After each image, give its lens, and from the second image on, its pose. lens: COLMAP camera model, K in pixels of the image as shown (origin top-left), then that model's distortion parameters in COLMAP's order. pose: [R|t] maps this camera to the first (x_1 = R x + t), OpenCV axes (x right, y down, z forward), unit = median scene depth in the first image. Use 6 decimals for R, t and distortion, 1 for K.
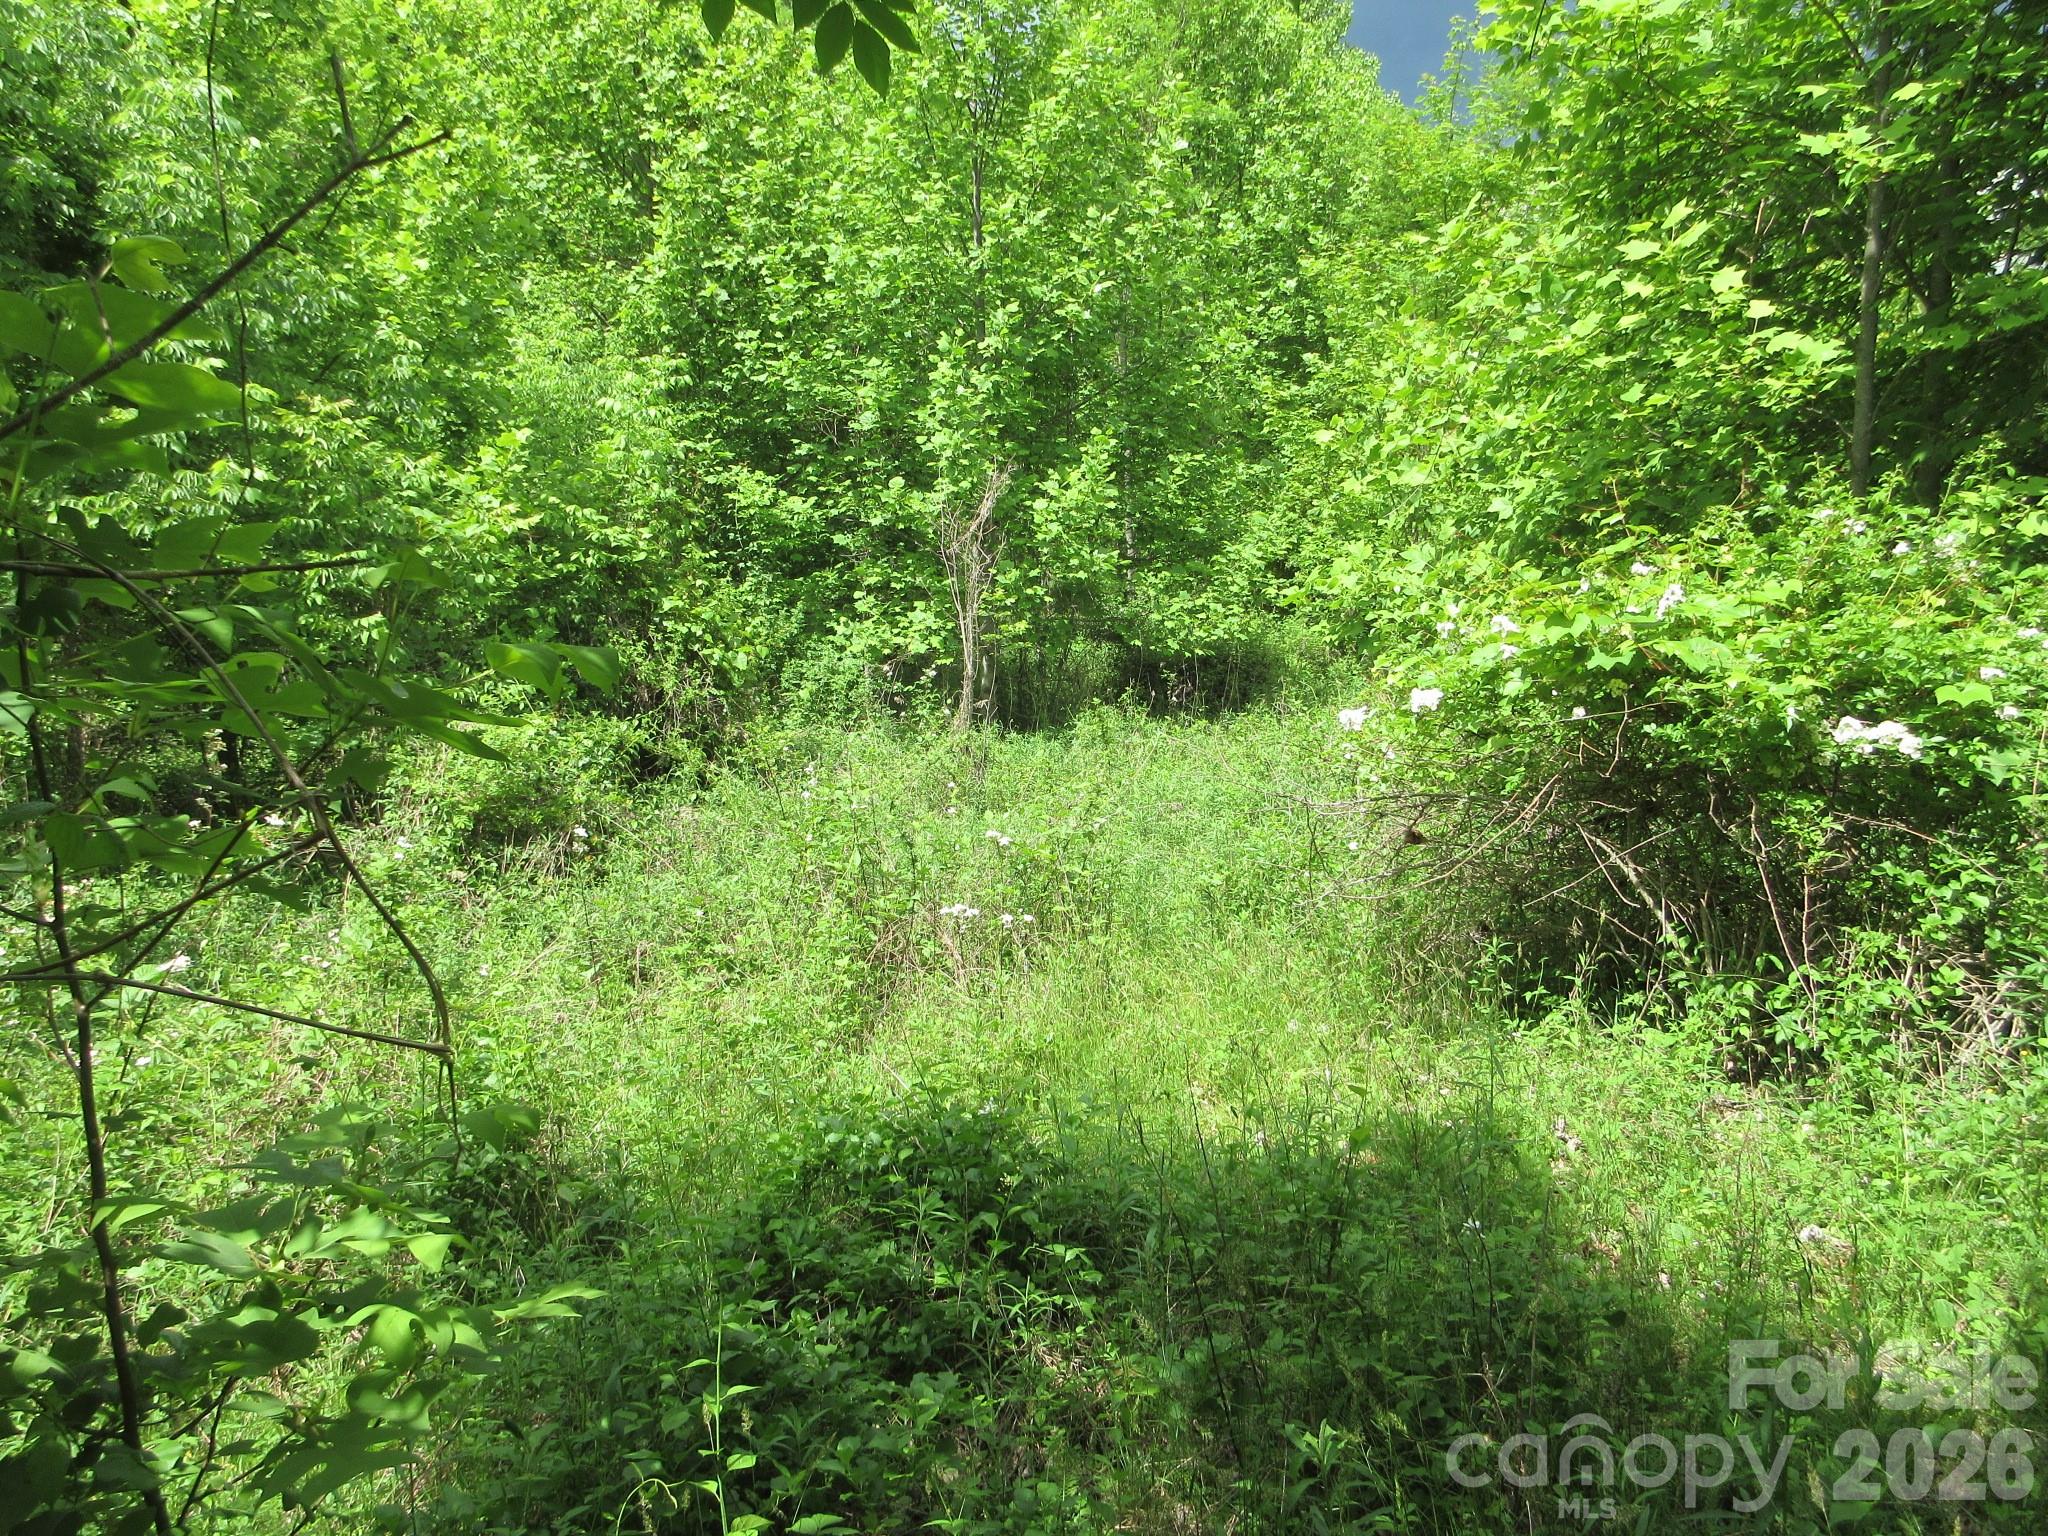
lens RADIAL K [[1506.6, 0, 1023.4], [0, 1506.6, 755.0], [0, 0, 1]] dist [-0.013685, 0.004664]
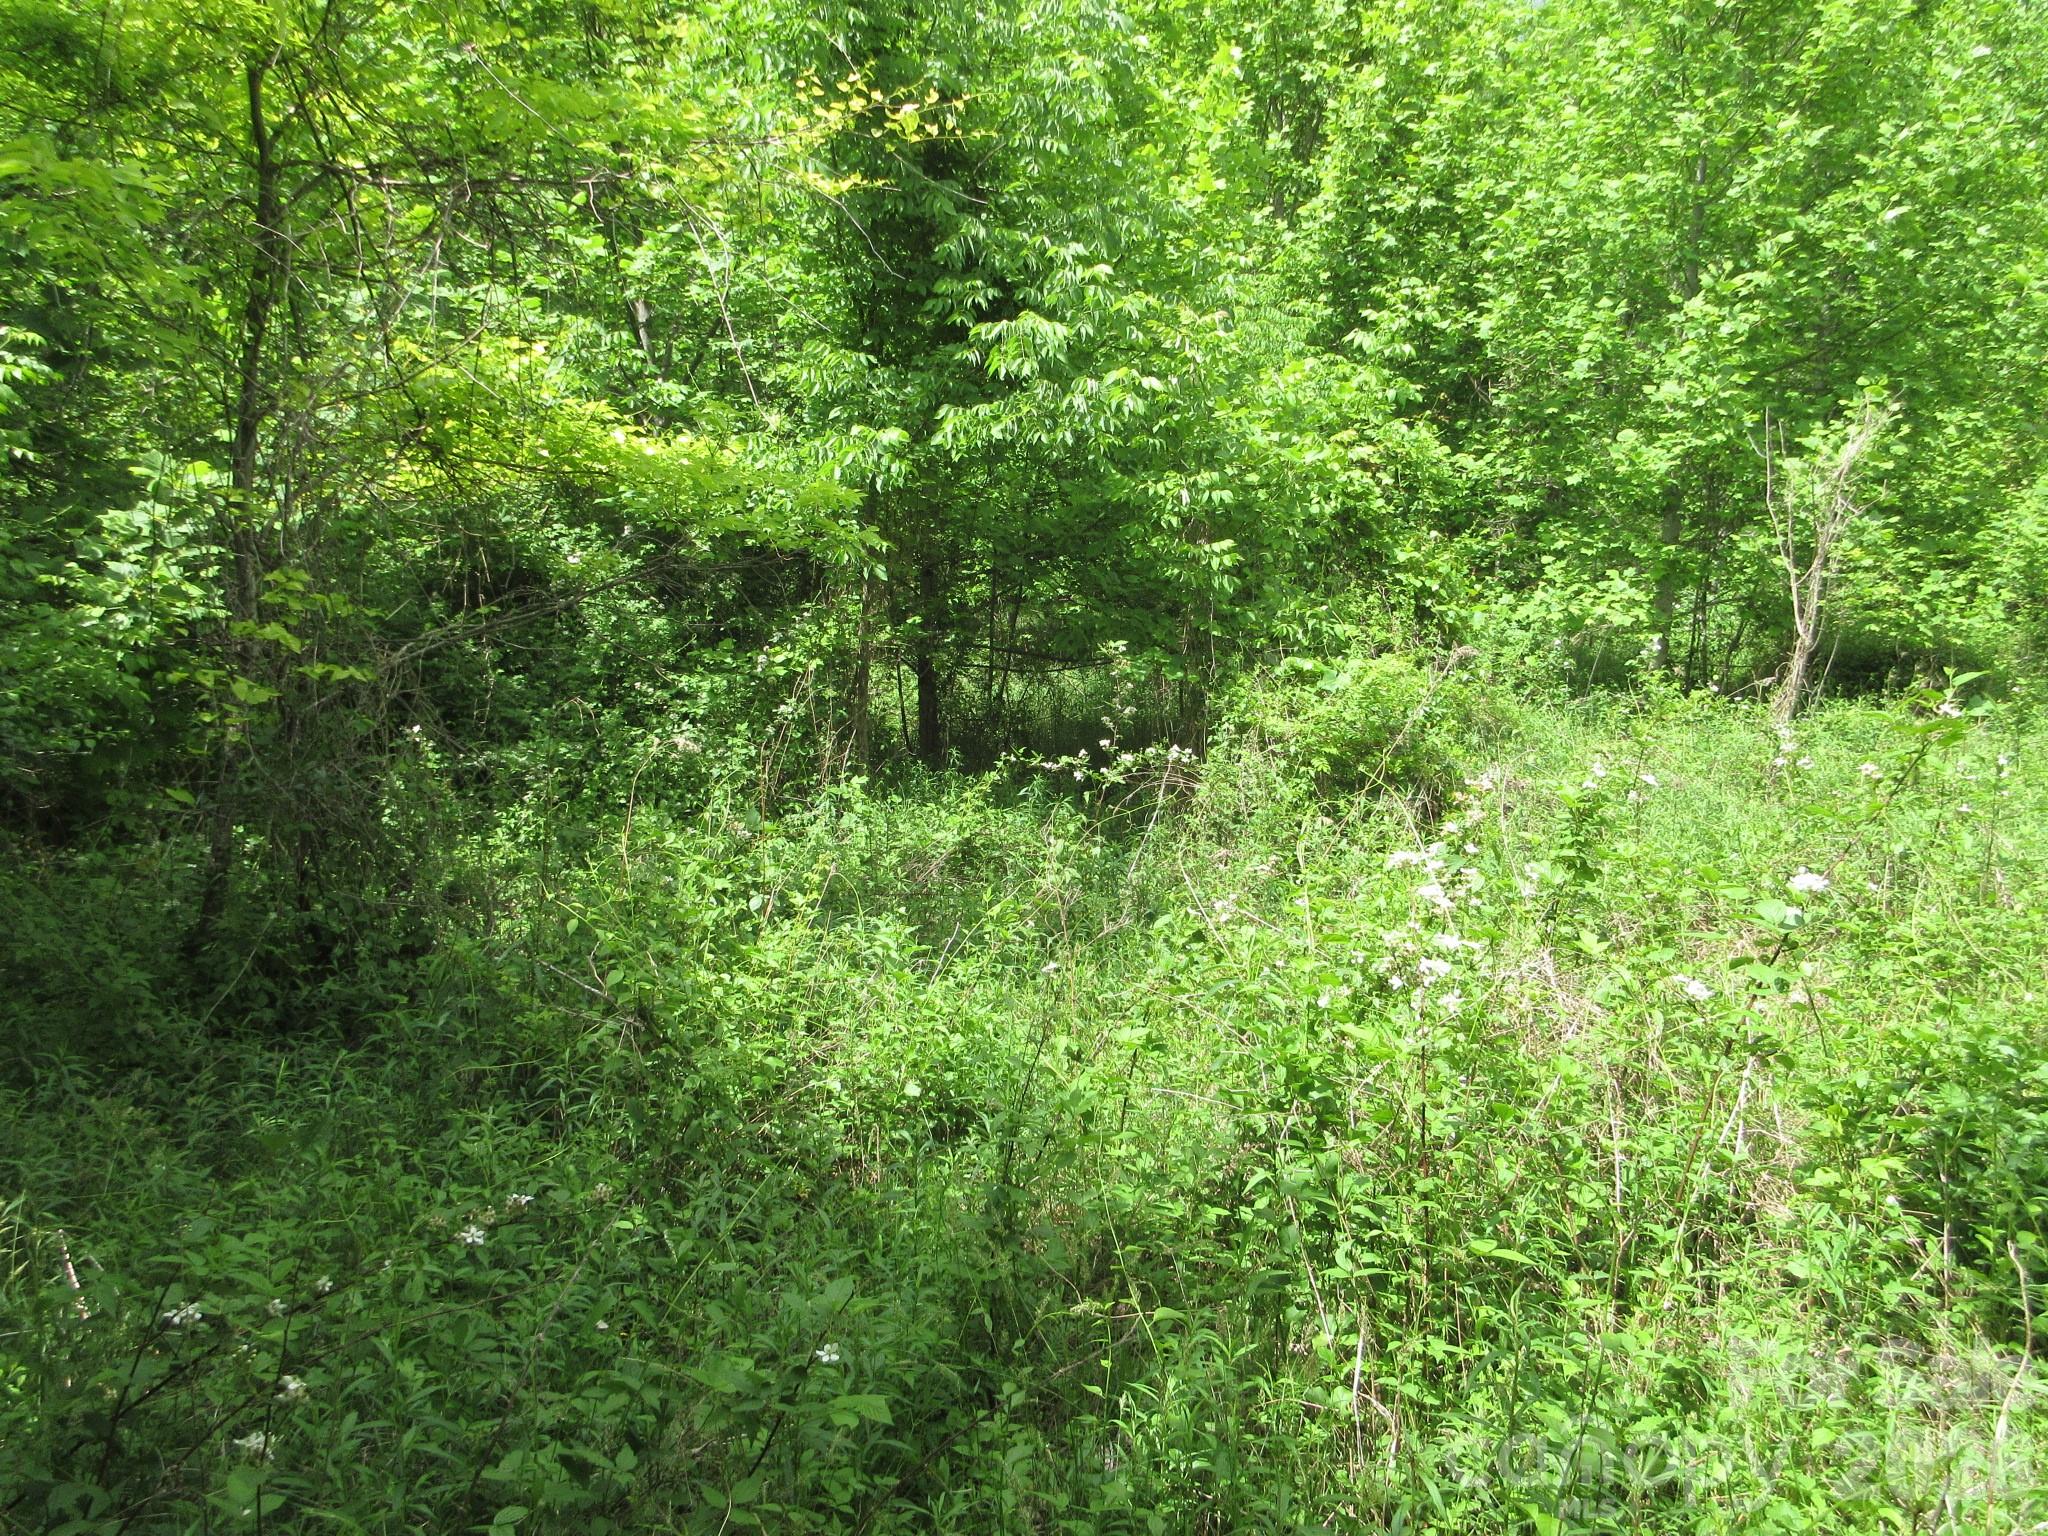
lens RADIAL K [[1506.6, 0, 1004.8], [0, 1506.6, 754.4], [0, 0, 1]] dist [-0.013685, 0.004664]
pose [[0.959733, 0.073415, -0.271151, -0.181268], [-0.071375, 0.997298, 0.017391, 0.020907], [0.271695, 0.002663, 0.962380, 0.031230]]
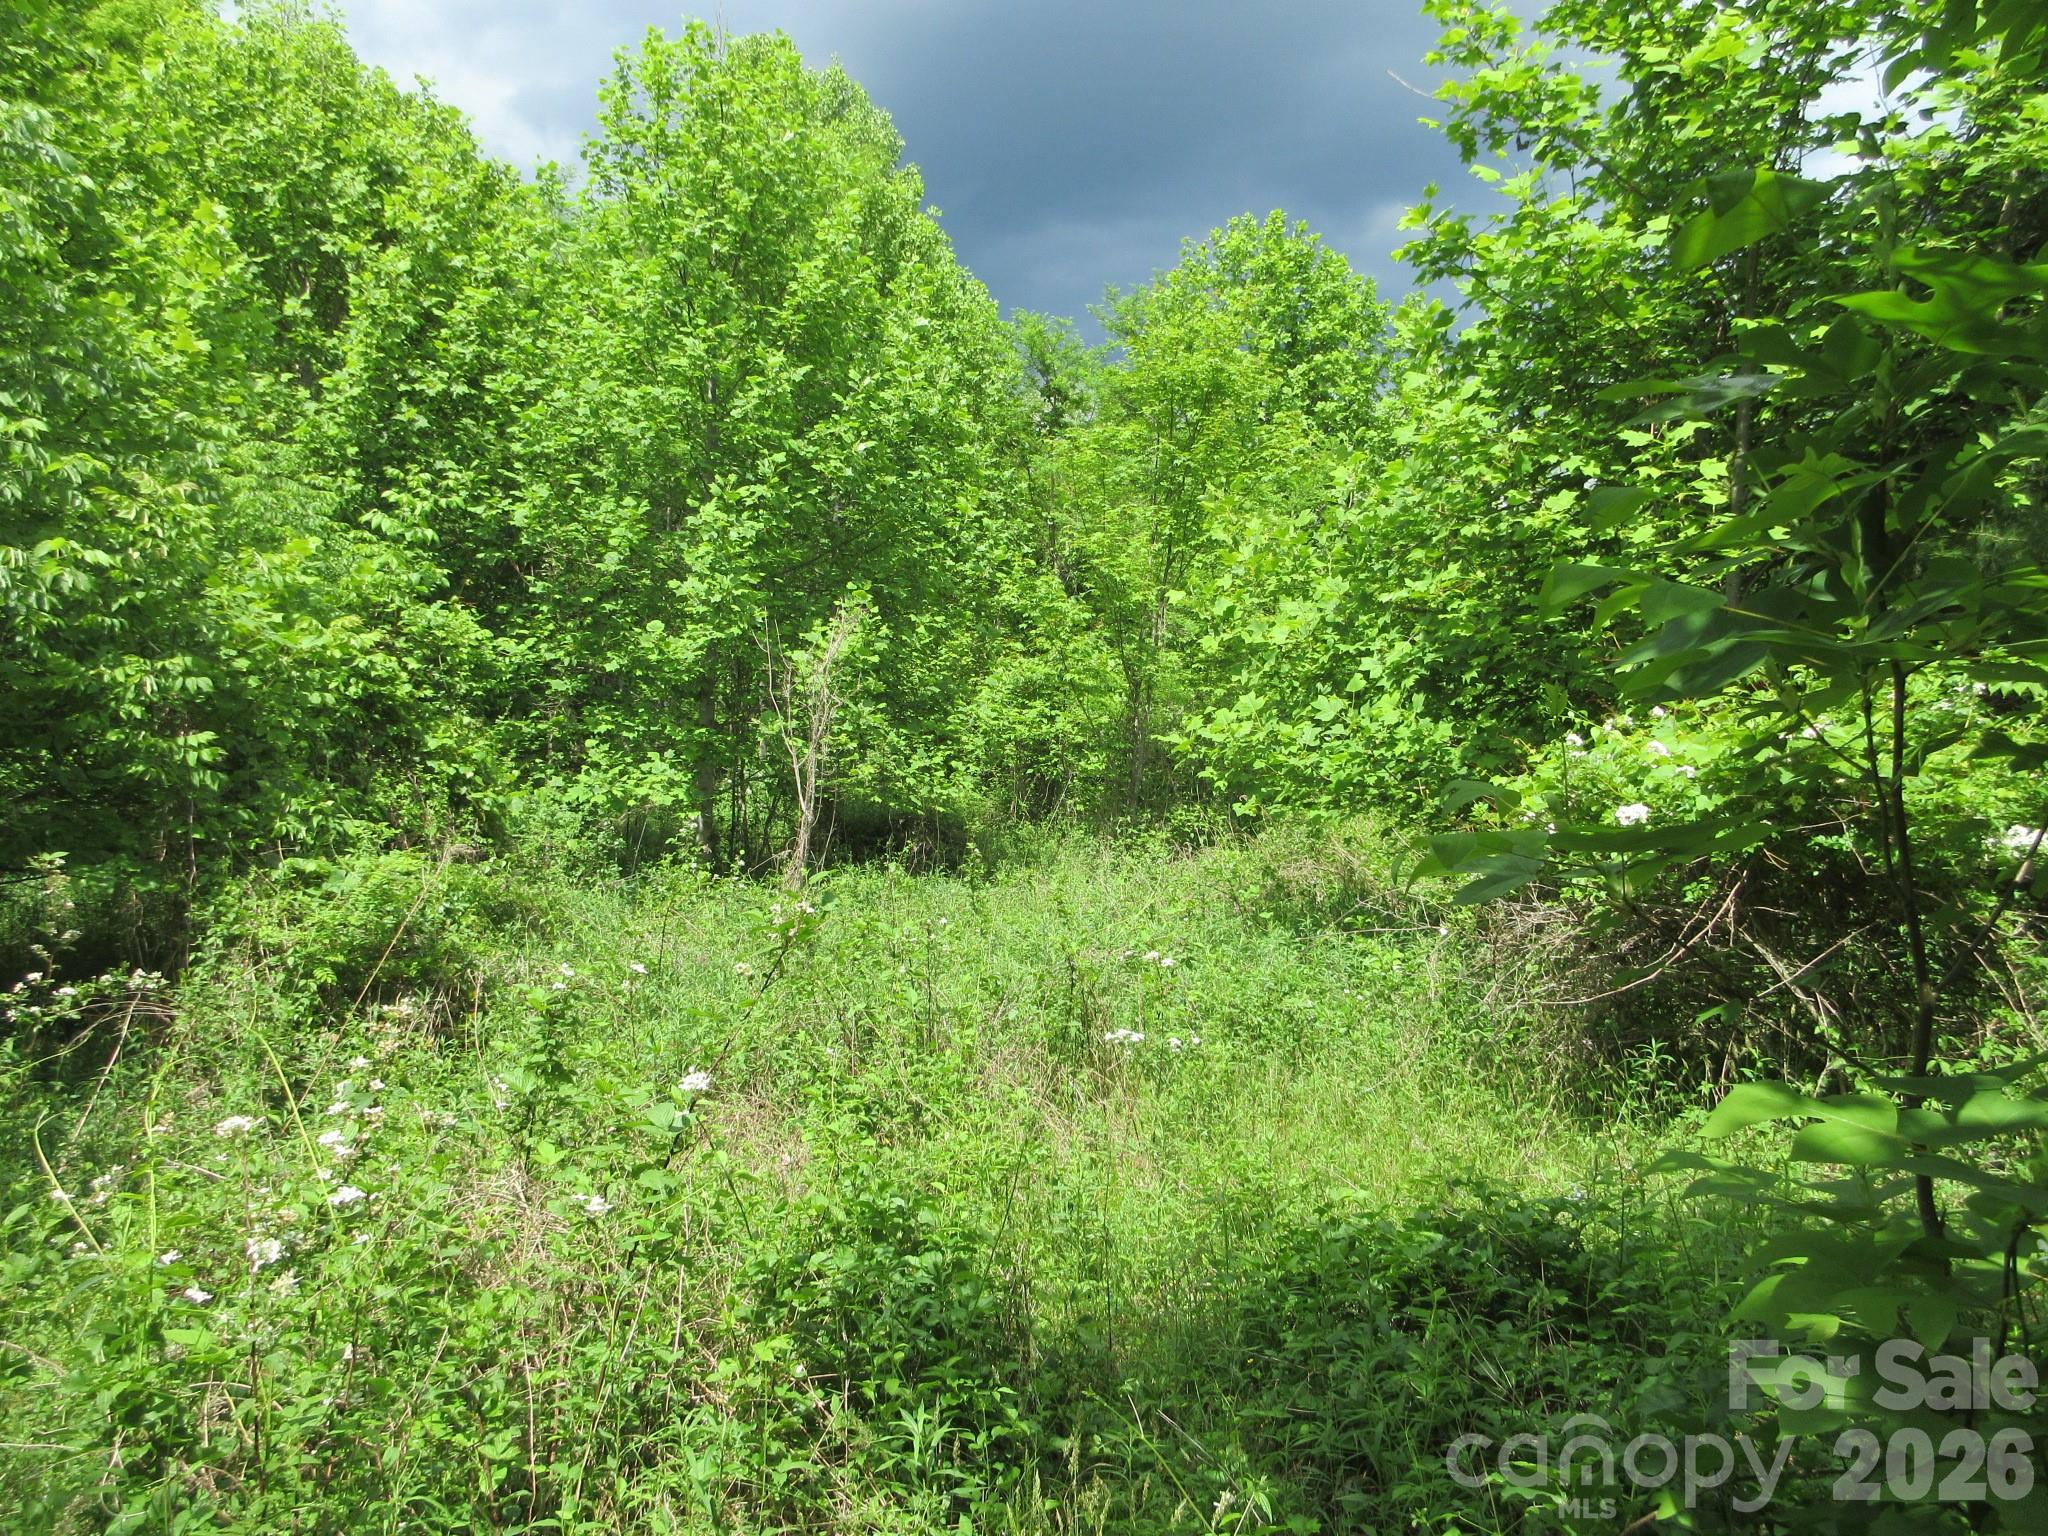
lens RADIAL K [[1506.6, 0, 1020.3], [0, 1506.6, 758.5], [0, 0, 1]] dist [-0.013685, 0.004664]
pose [[0.950257, 0.025249, 0.310442, -0.156058], [0.010794, 0.993441, -0.113839, 0.013722], [-0.311280, 0.111527, 0.943751, 0.035778]]
